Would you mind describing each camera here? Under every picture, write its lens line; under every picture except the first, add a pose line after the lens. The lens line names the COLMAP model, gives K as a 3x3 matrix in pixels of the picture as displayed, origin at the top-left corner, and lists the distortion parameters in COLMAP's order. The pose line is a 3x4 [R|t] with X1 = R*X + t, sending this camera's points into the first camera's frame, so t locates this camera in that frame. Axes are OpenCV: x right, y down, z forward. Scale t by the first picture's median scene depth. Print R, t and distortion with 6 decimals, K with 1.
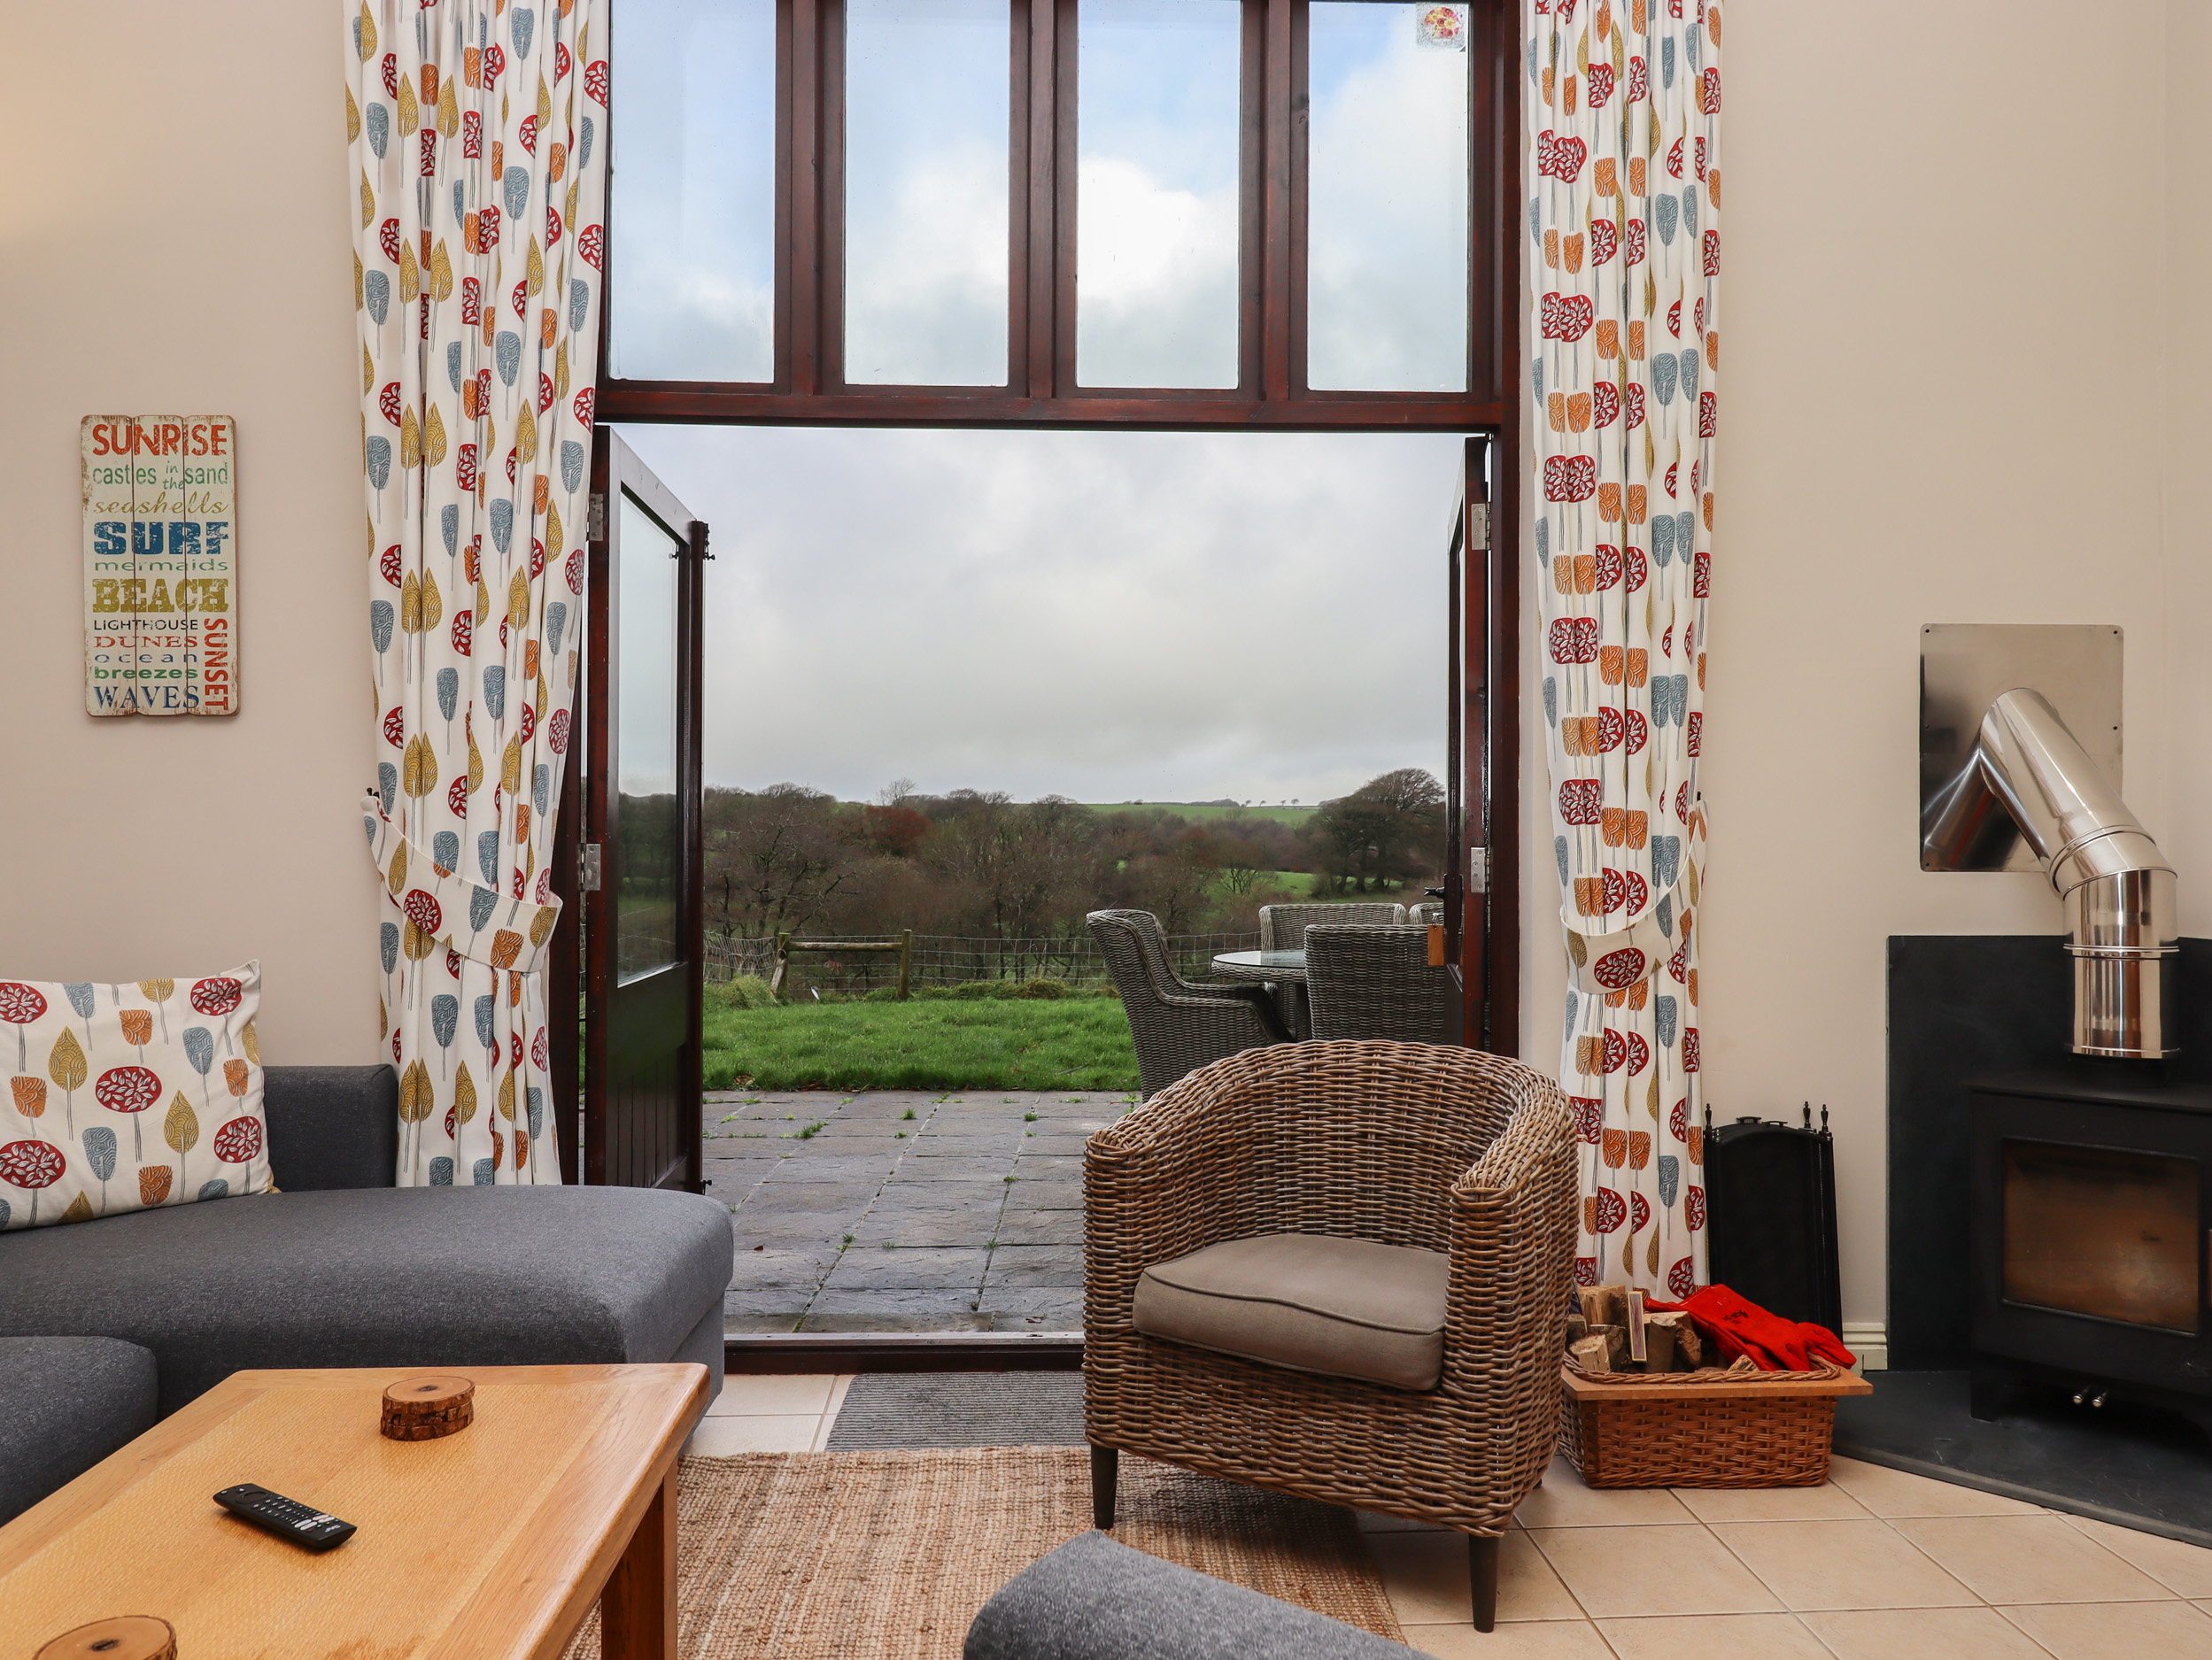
lens RADIAL K [[1586.4, 0, 1118.9], [0, 1586.4, 831.9], [0, 0, 1]] dist [0.010820, -0.013599]
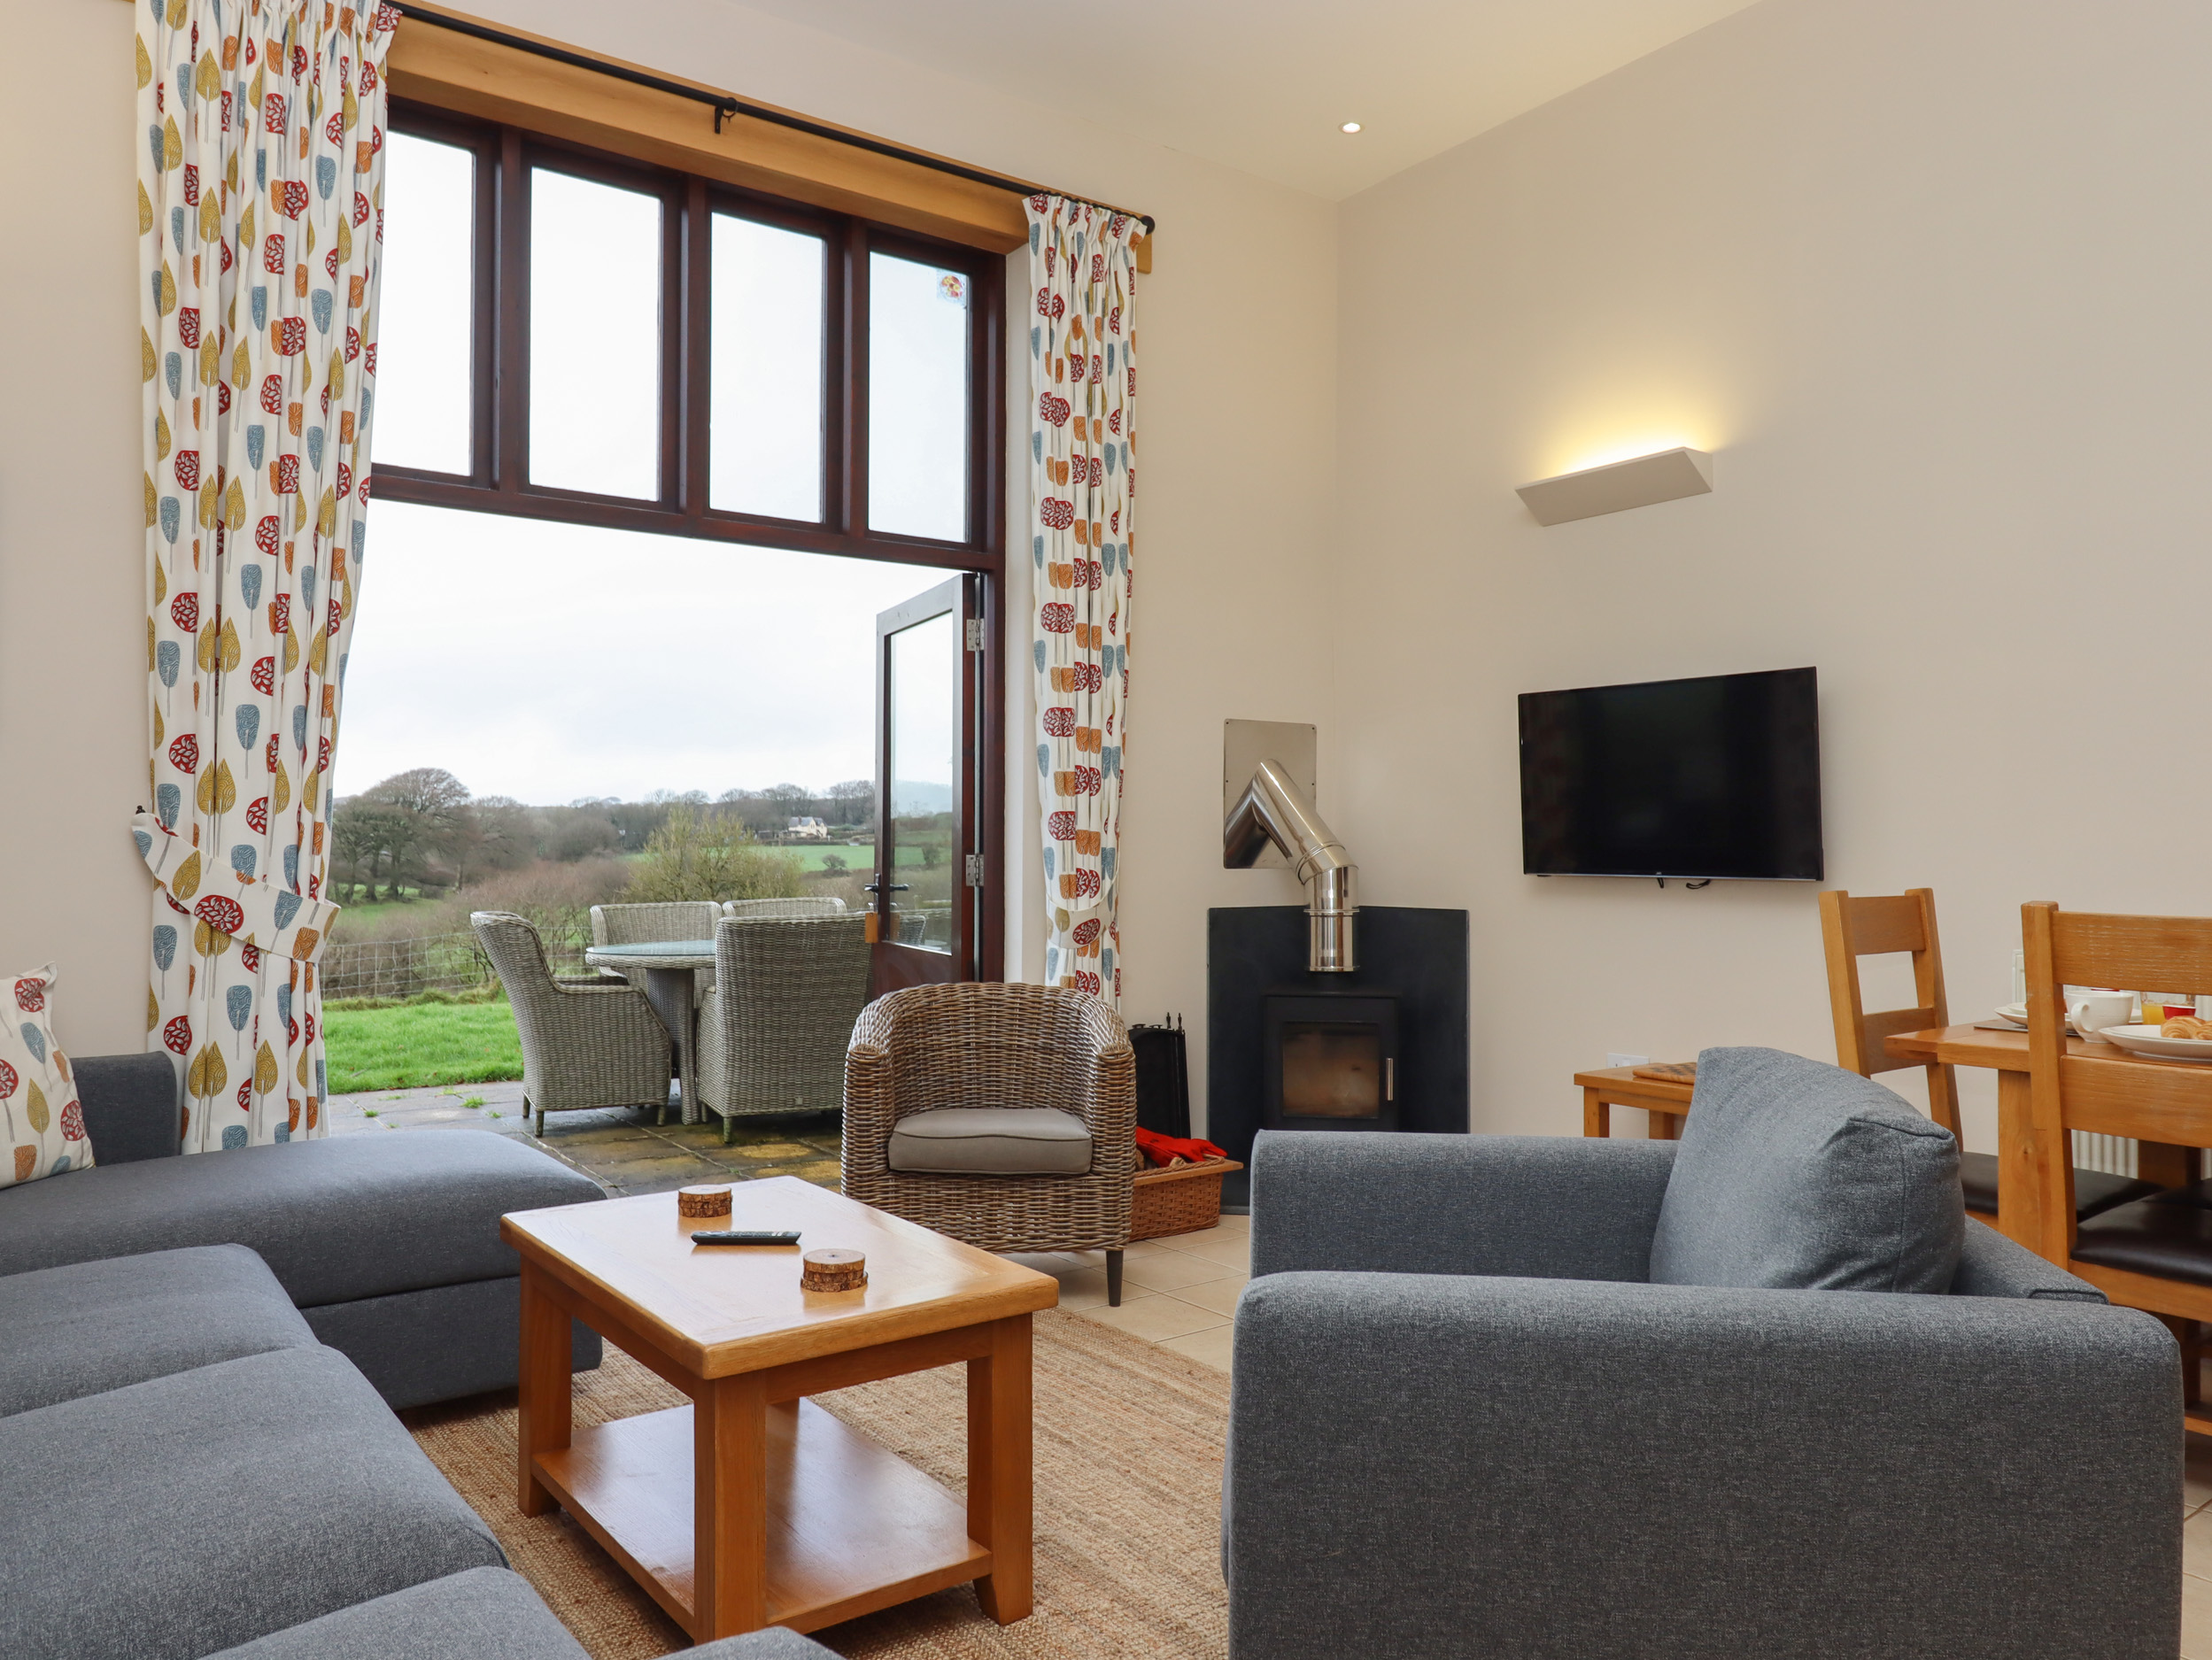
lens RADIAL K [[1586.4, 0, 1116.8], [0, 1586.4, 831.5], [0, 0, 1]] dist [0.010820, -0.013599]
pose [[0.828637, 0.004615, 0.559767, -0.541357], [-0.003088, 0.999988, -0.003673, -0.007510], [-0.559777, 0.001315, 0.828642, -0.320521]]
